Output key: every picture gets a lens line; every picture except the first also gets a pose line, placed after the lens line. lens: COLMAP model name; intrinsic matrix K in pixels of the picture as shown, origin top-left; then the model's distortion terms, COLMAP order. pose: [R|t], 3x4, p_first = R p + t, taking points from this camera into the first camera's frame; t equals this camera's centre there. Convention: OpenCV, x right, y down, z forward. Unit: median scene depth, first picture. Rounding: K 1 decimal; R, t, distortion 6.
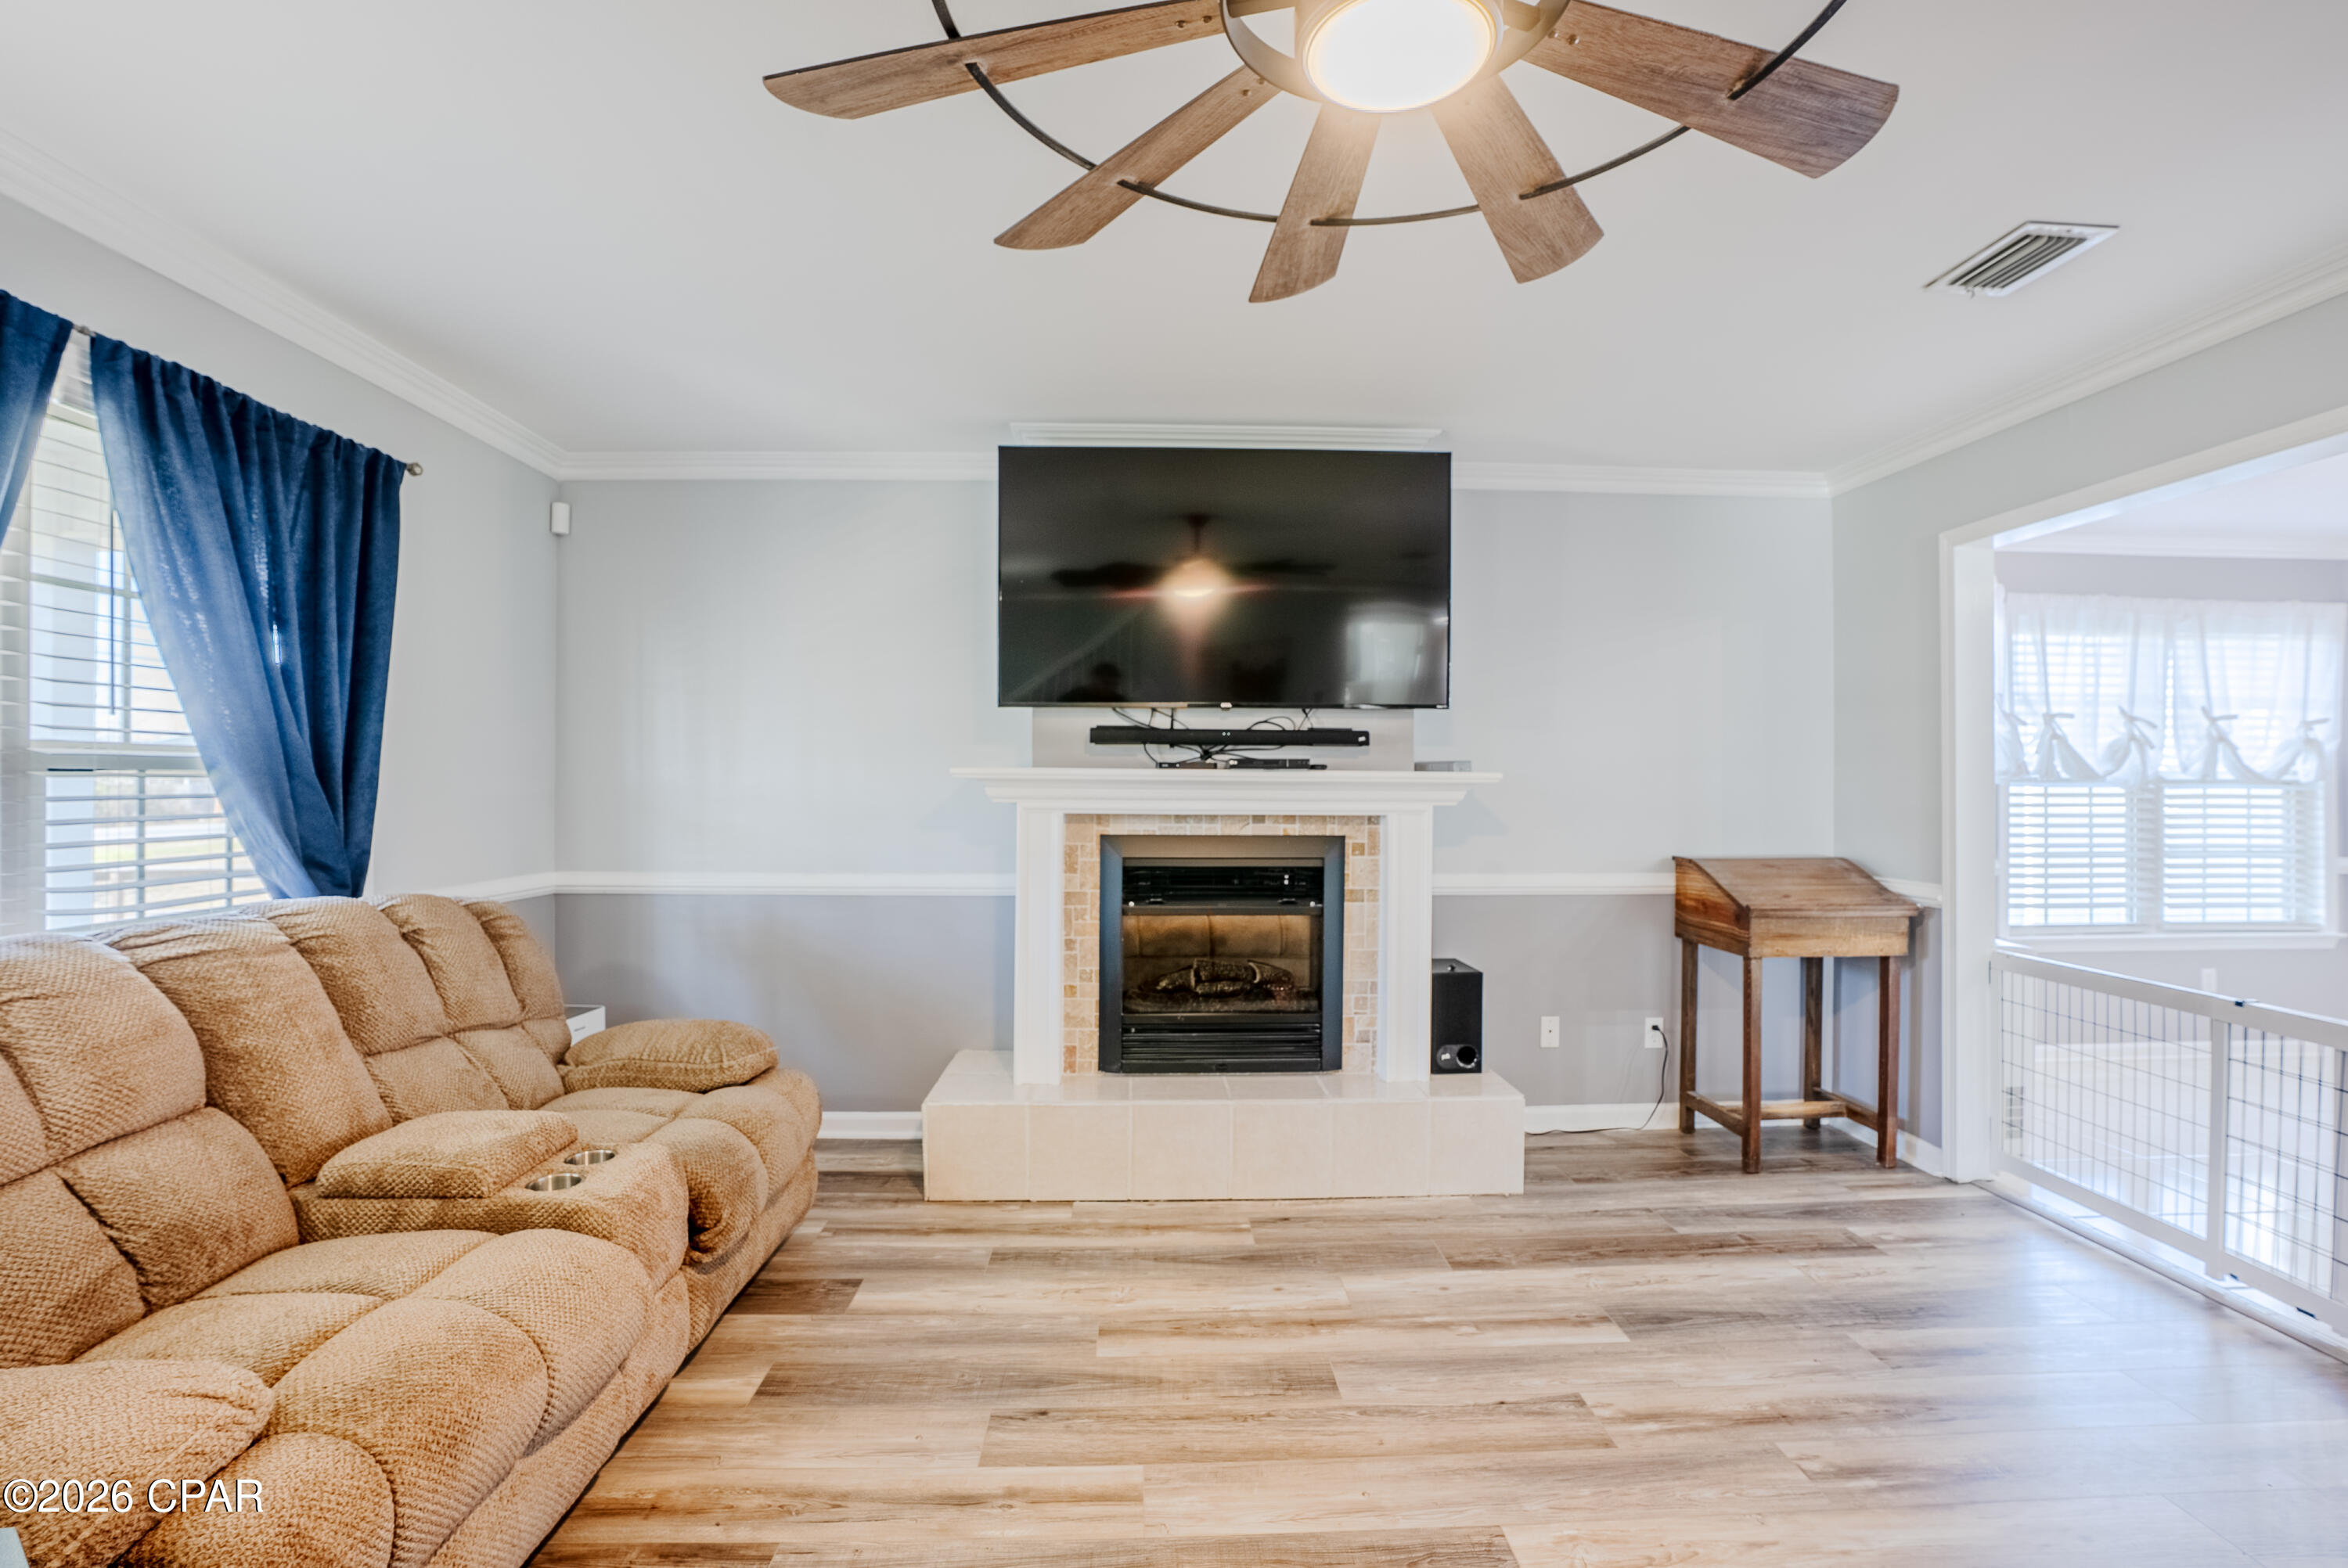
lens RADIAL K [[1090.9, 0, 1185.9], [0, 1090.9, 780.9], [0, 0, 1]] dist [-0.069889, 0.023312]
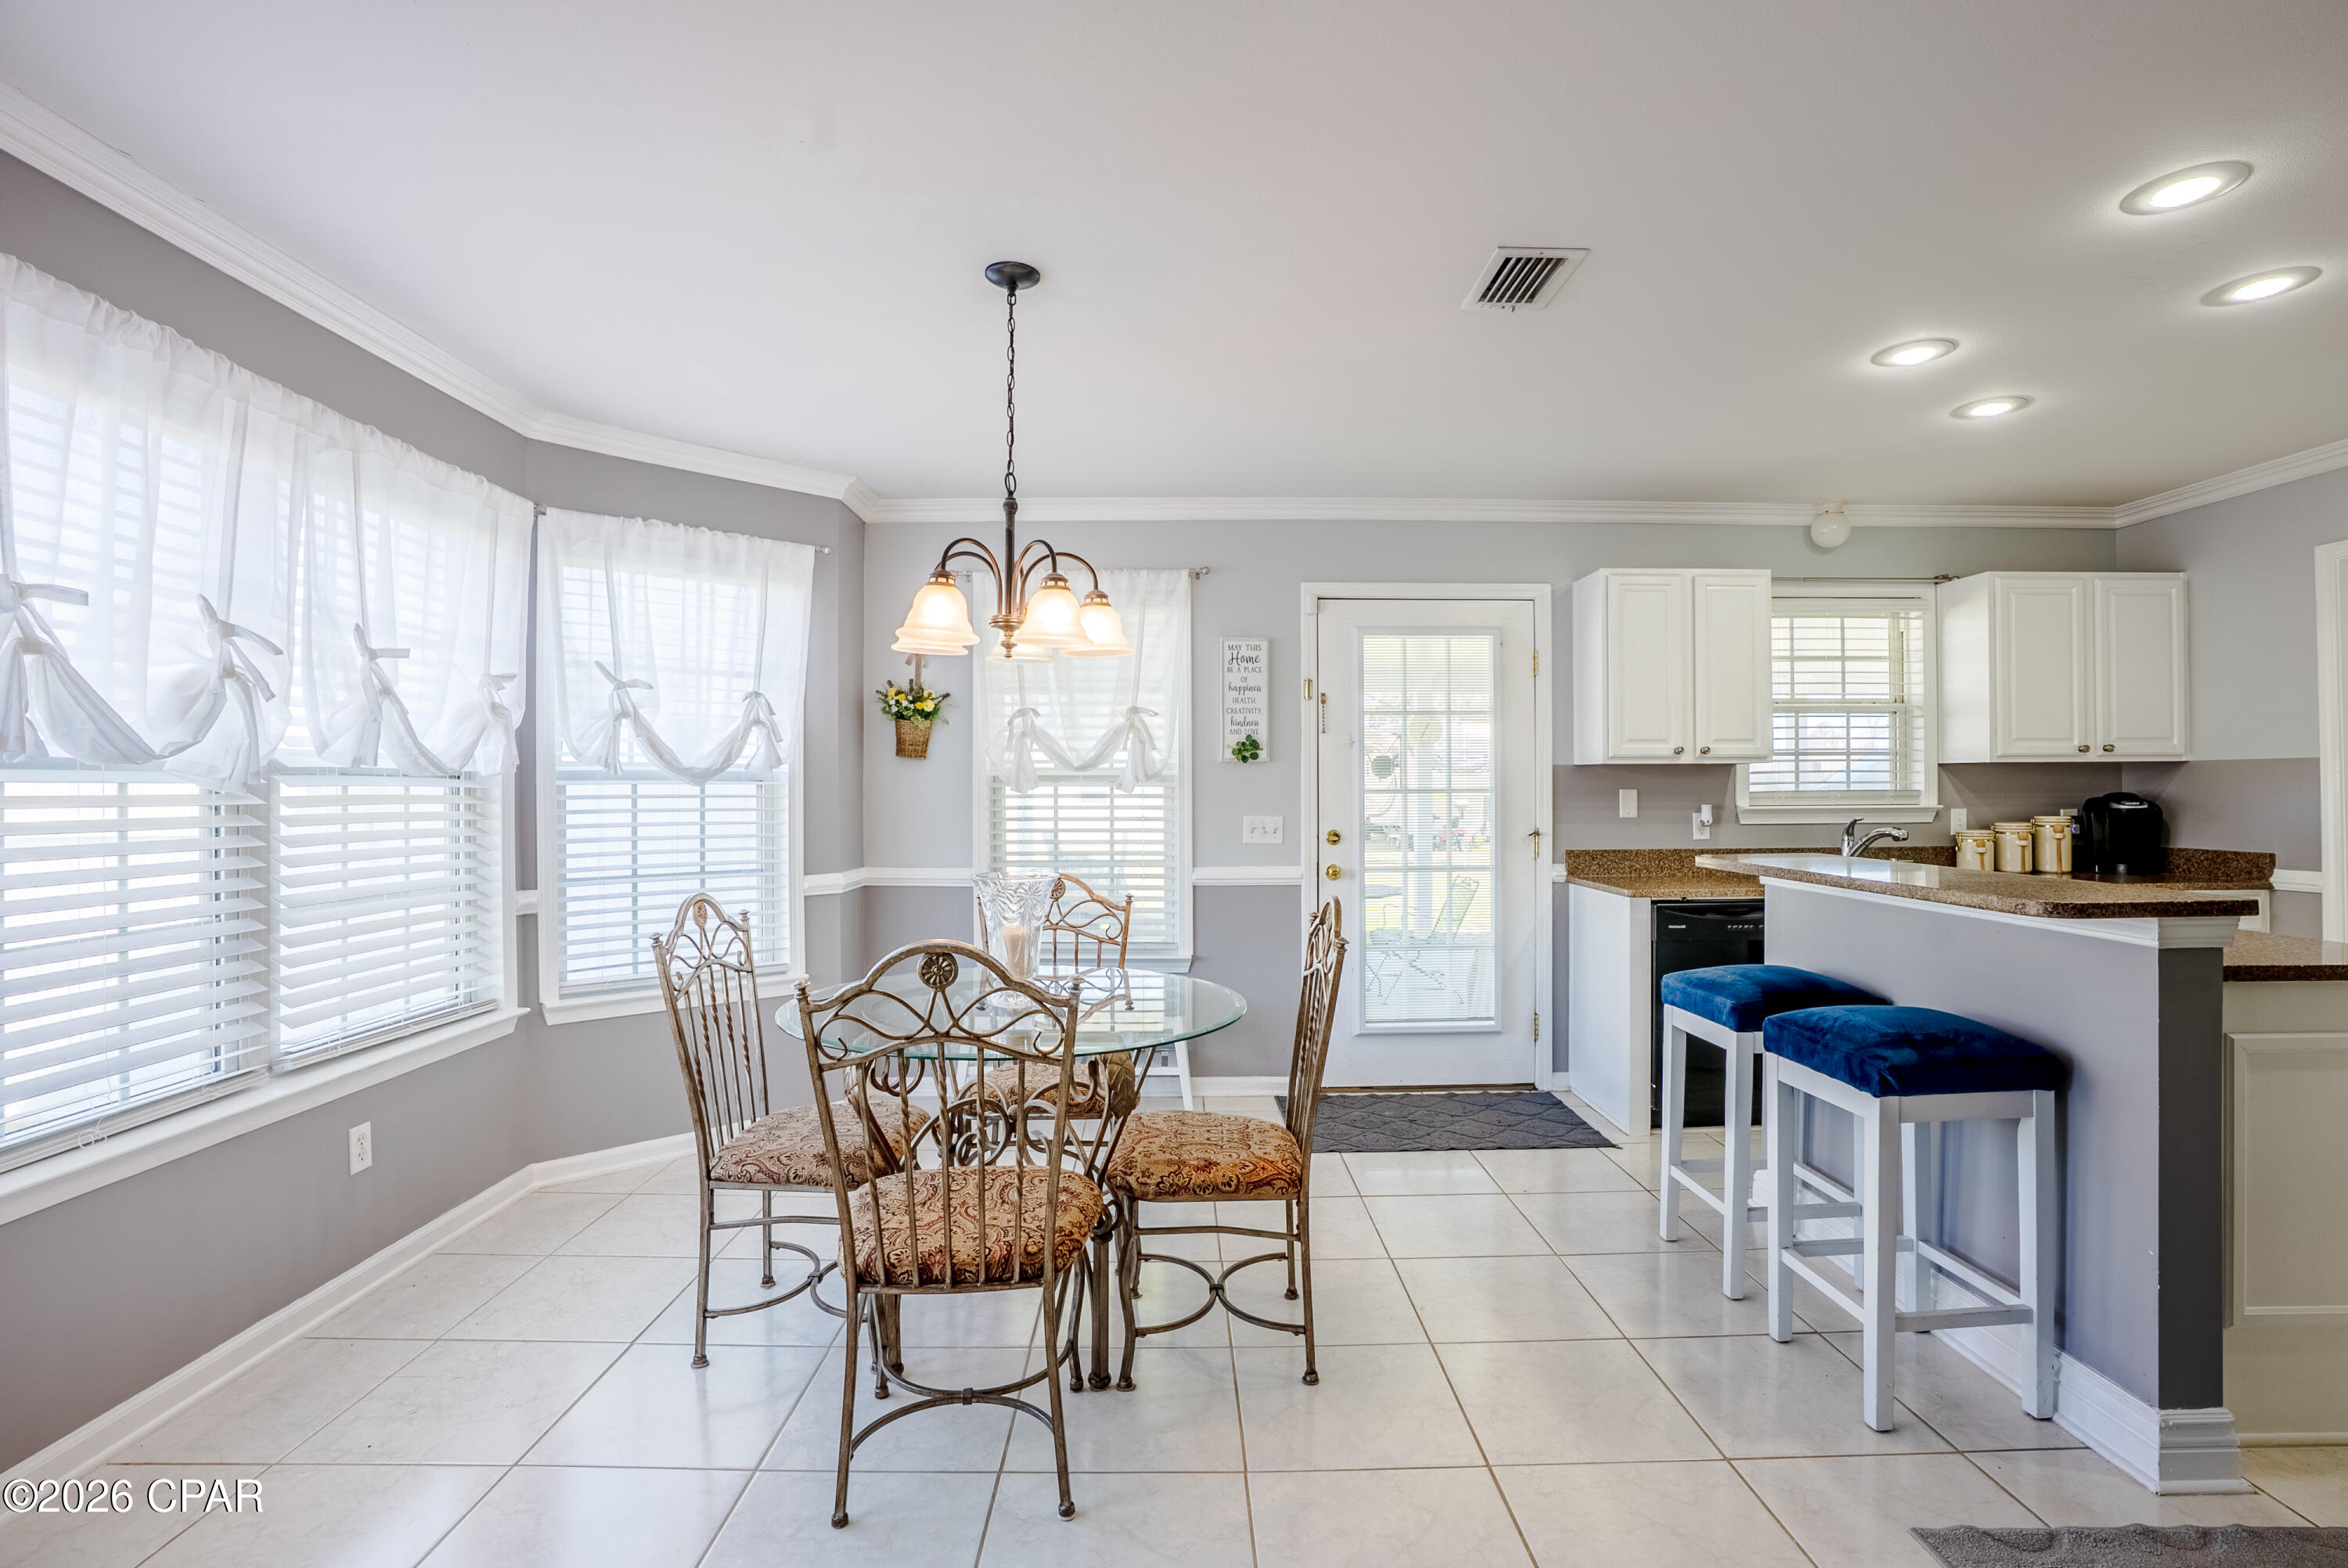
lens RADIAL K [[1090.9, 0, 1184.8], [0, 1090.9, 784.3], [0, 0, 1]] dist [-0.069889, 0.023312]
pose [[0.025986, 0.002823, 0.999658, 0.634248], [-0.003735, 0.999989, -0.002727, 0.008823], [-0.999655, -0.003663, 0.025996, 0.783147]]
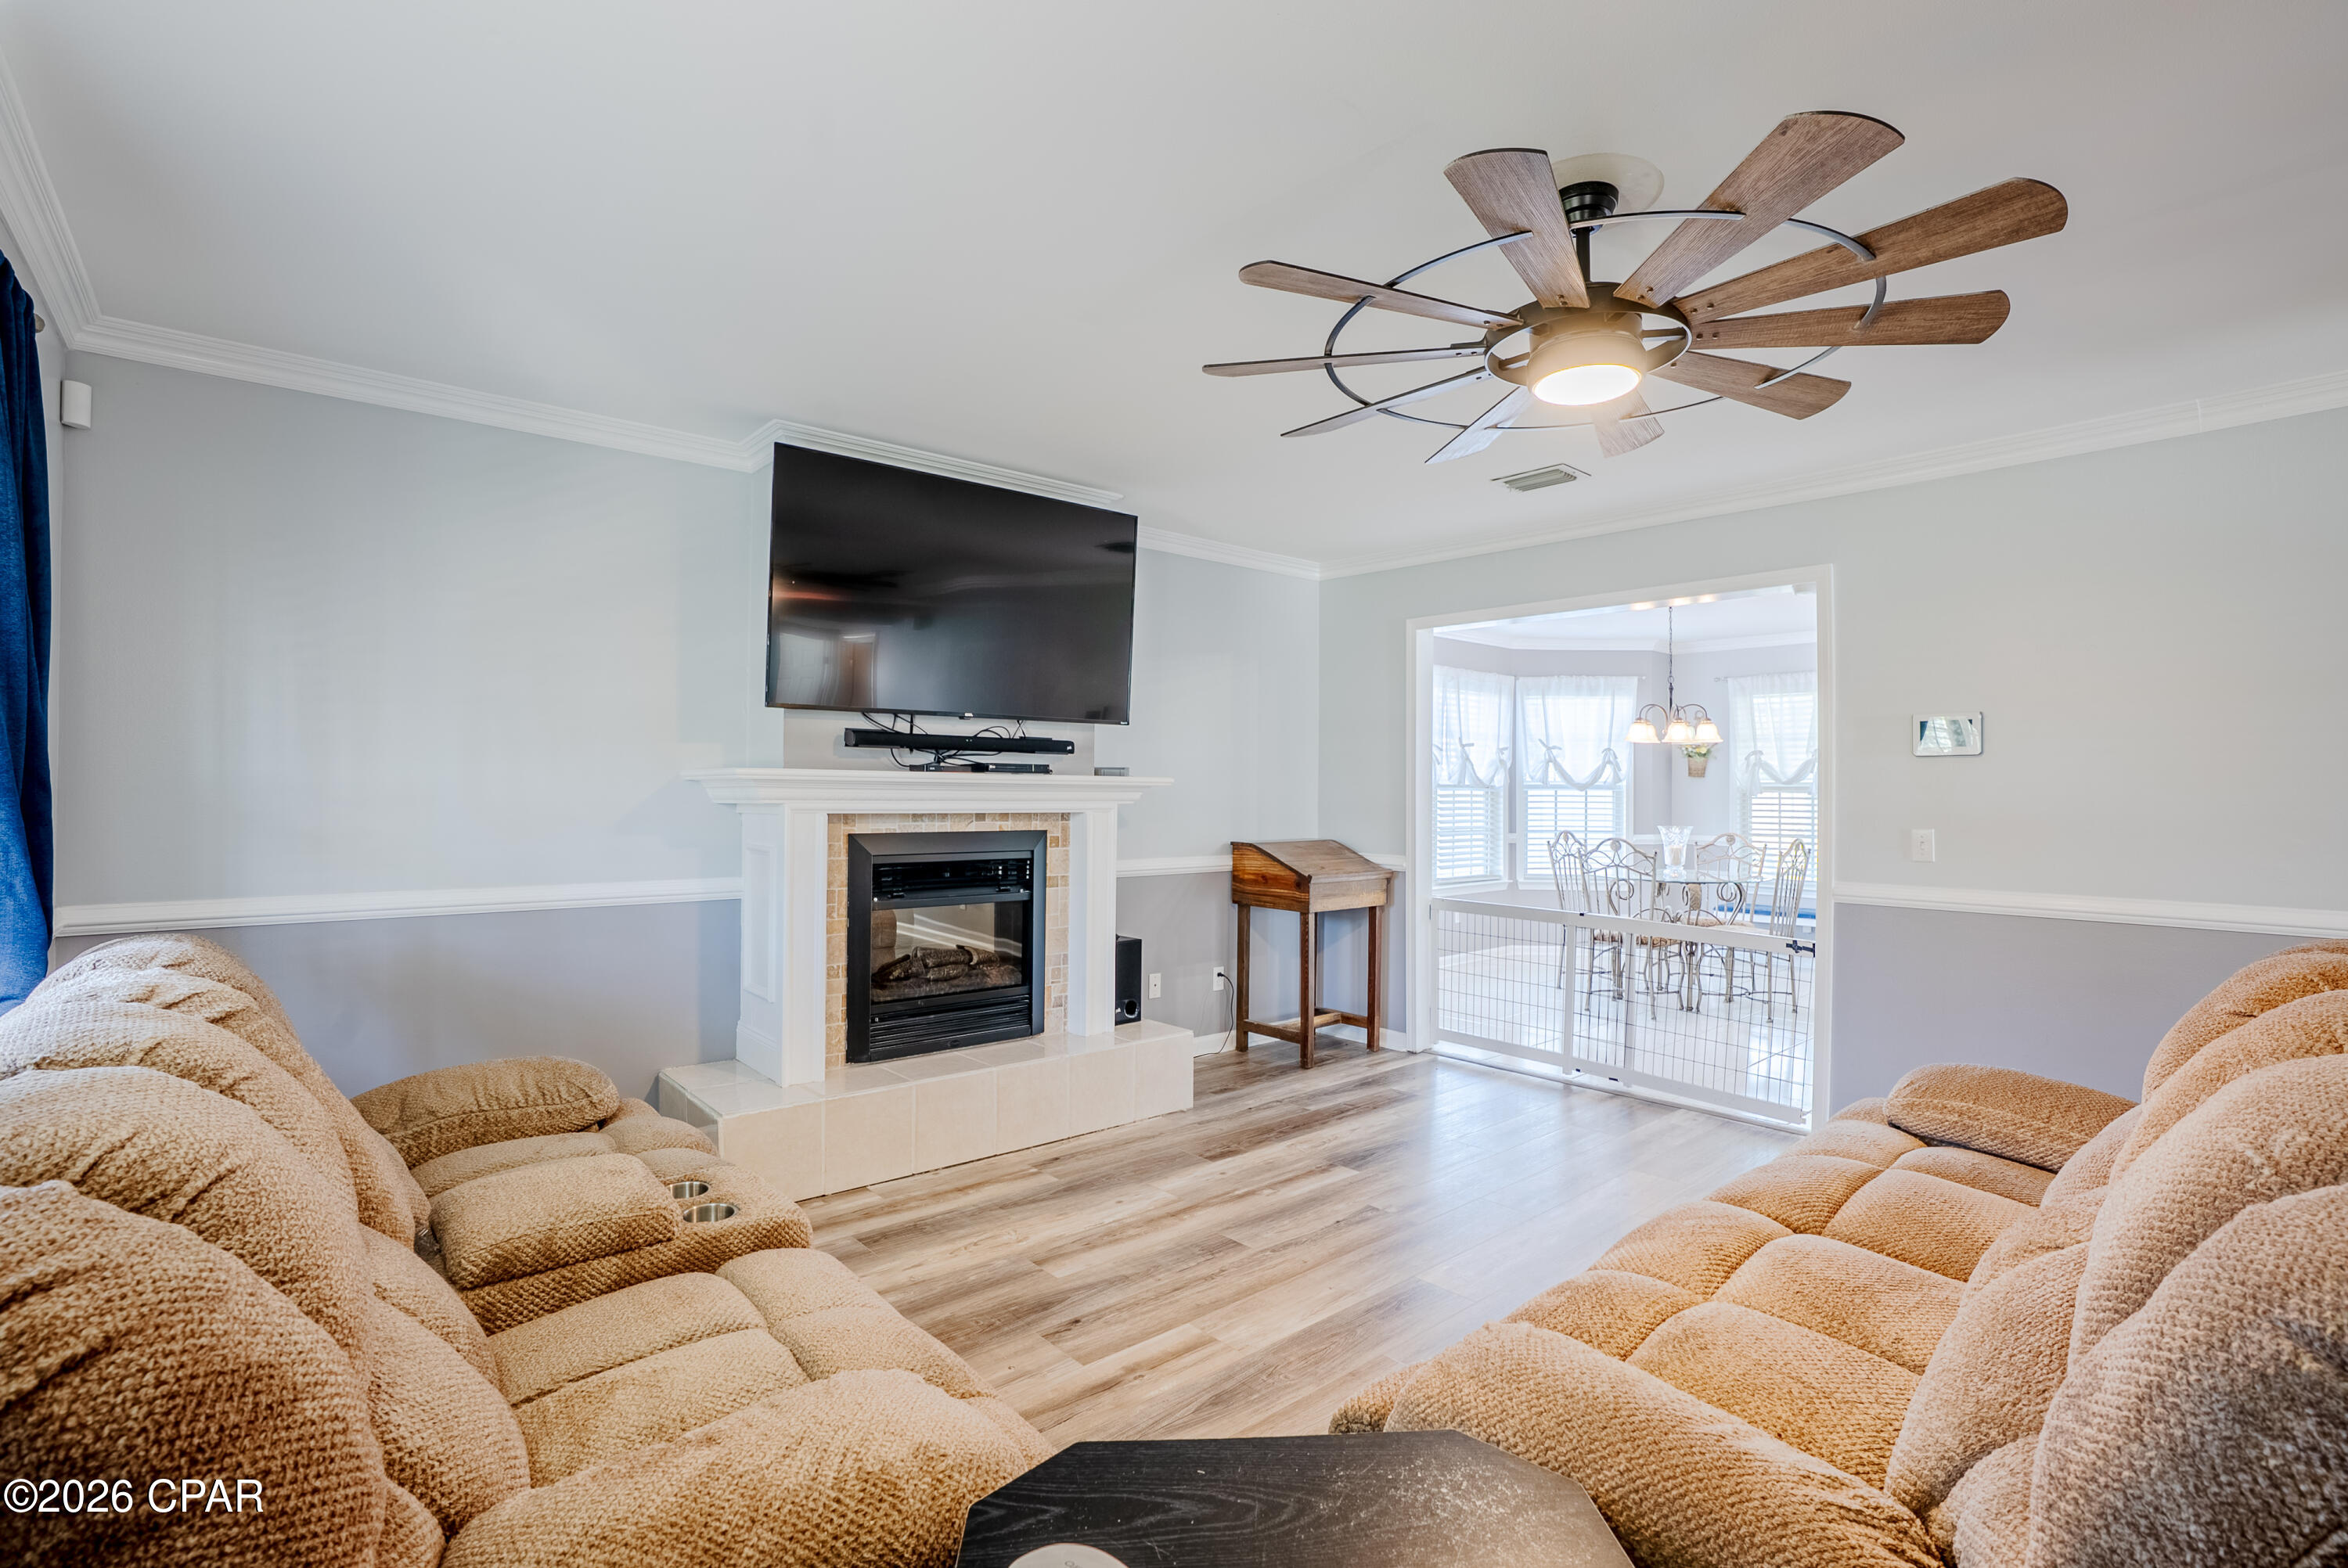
lens RADIAL K [[1090.9, 0, 1189.7], [0, 1090.9, 780.8], [0, 0, 1]] dist [-0.069889, 0.023312]
pose [[0.776464, 0.007480, 0.630117, -0.469235], [-0.008184, 0.999965, -0.001785, -0.001834], [-0.630109, -0.003771, 0.776498, 0.002109]]
